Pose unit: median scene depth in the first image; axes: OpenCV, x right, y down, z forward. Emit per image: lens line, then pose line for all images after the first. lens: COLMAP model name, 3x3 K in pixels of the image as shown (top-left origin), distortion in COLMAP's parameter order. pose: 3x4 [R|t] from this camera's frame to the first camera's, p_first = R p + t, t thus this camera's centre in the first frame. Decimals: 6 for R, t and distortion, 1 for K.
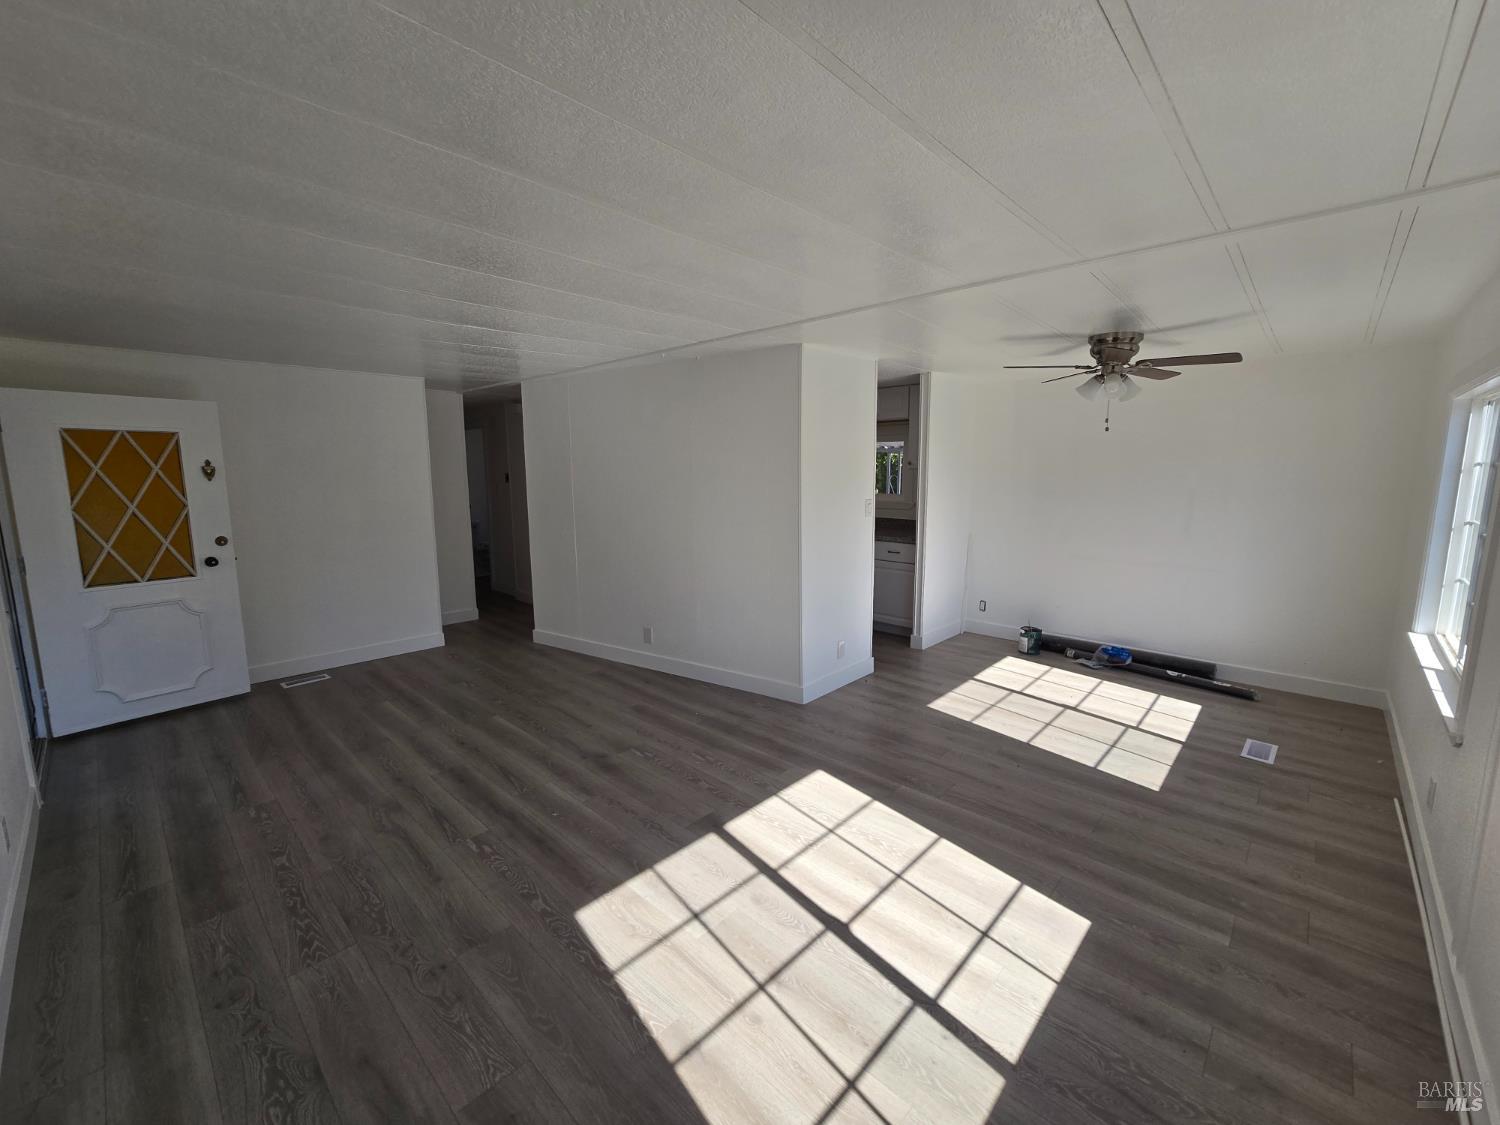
lens RADIAL K [[615.7, 0, 750.0], [0, 615.7, 555.3], [0, 0, 1]] dist [0.000012, 0.002070]
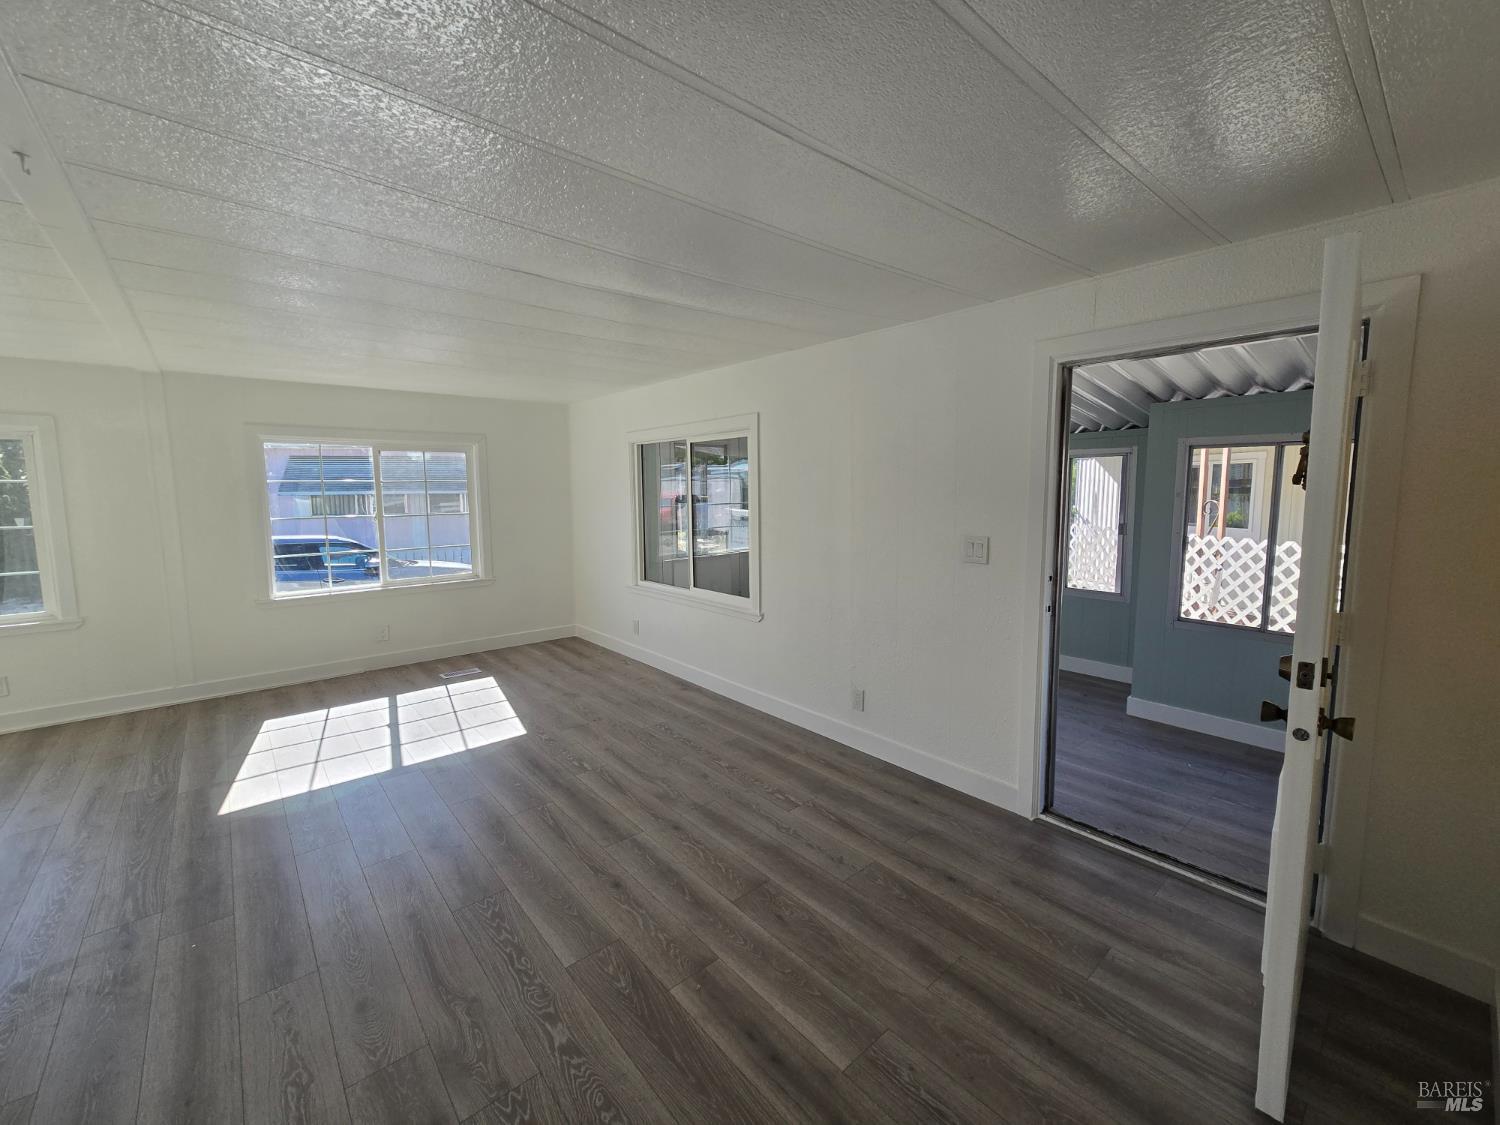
lens RADIAL K [[615.7, 0, 755.3], [0, 615.7, 556.0], [0, 0, 1]] dist [0.000012, 0.002070]
pose [[-0.994890, 0.001148, 0.100955, -0.828577], [0.026827, 0.966996, 0.253375, -0.242412], [-0.097332, 0.254789, -0.962086, 1.862003]]
